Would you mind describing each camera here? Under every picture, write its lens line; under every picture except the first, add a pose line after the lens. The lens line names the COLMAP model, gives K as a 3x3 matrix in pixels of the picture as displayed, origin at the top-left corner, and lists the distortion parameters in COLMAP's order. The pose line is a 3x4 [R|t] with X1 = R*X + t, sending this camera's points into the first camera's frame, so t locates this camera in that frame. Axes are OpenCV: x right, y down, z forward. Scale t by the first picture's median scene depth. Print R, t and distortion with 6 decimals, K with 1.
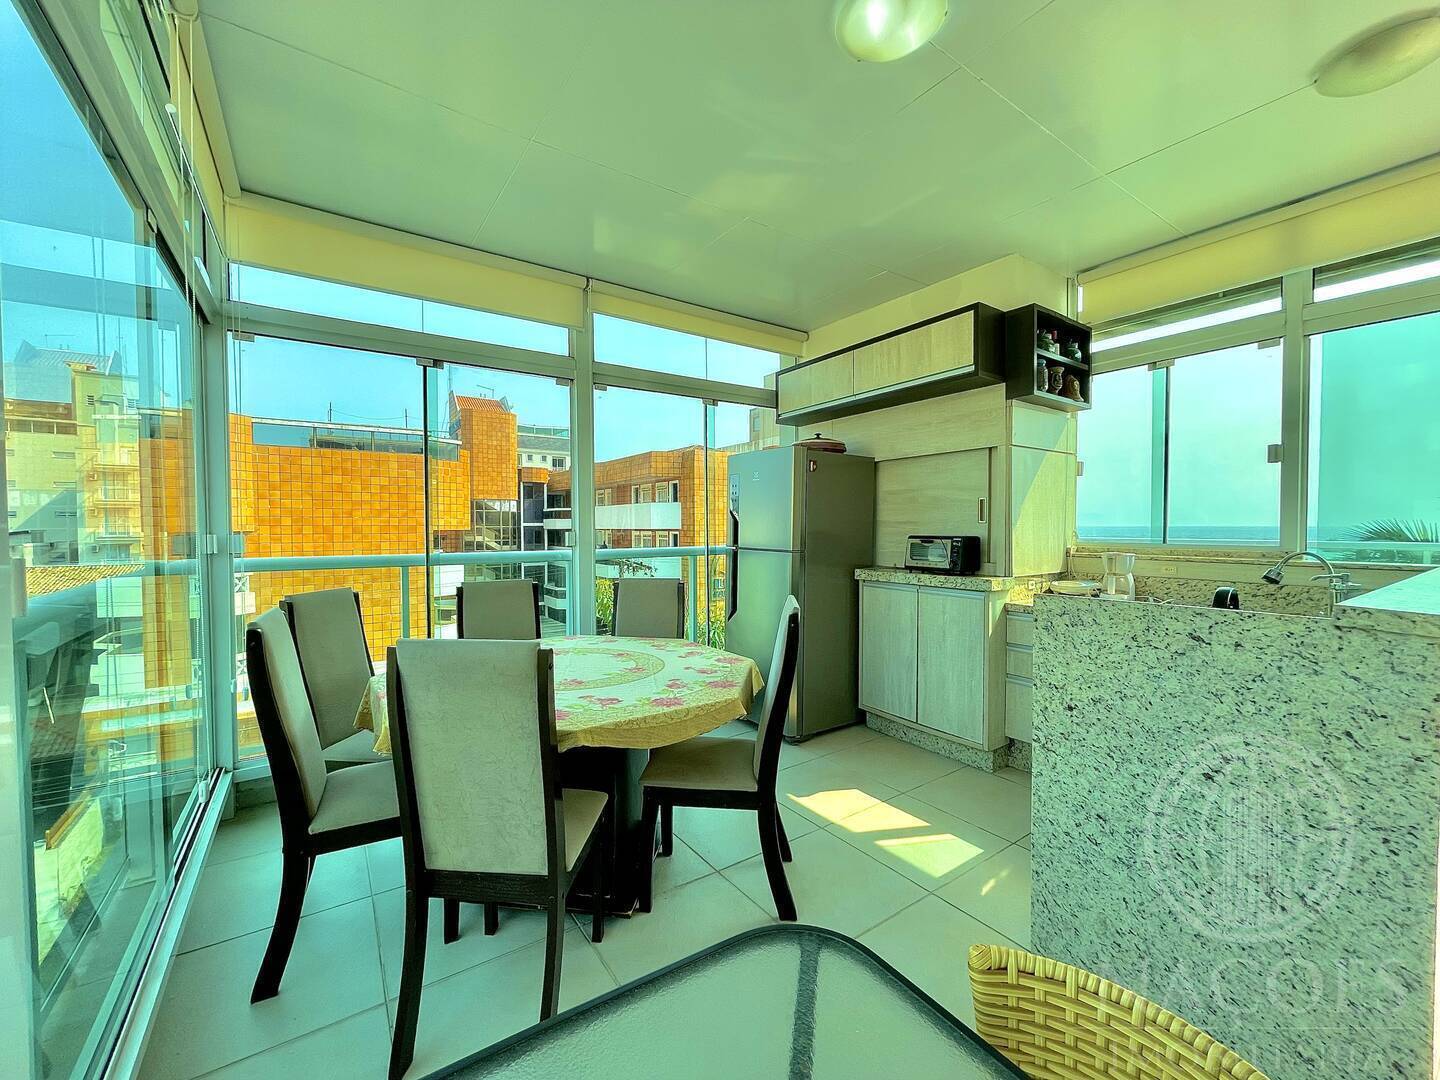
lens RADIAL K [[579.2, 0, 720.0], [0, 579.2, 540.0], [0, 0, 1]] dist [0.000542, -0.000560]
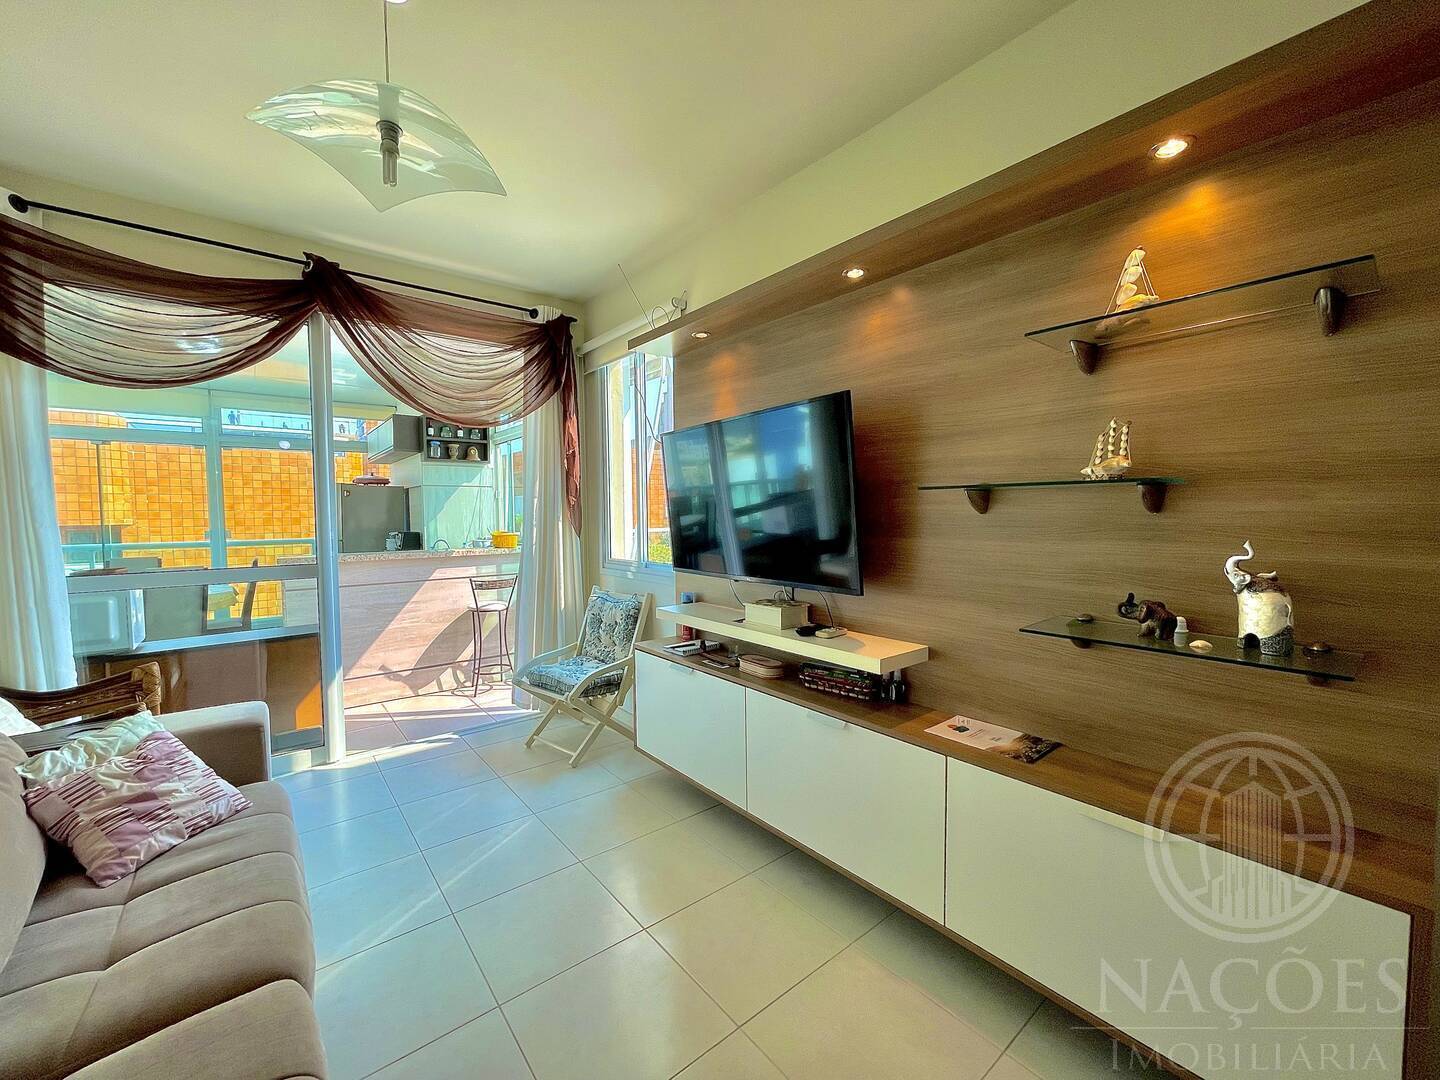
lens RADIAL K [[580.0, 0, 720.0], [0, 580.0, 540.0], [0, 0, 1]] dist [0.000188, -0.000011]
pose [[0.997352, -0.004625, 0.072571, 1.316983], [0.003234, 0.999809, 0.019273, -0.017222], [-0.072647, -0.018987, 0.997177, -0.992211]]
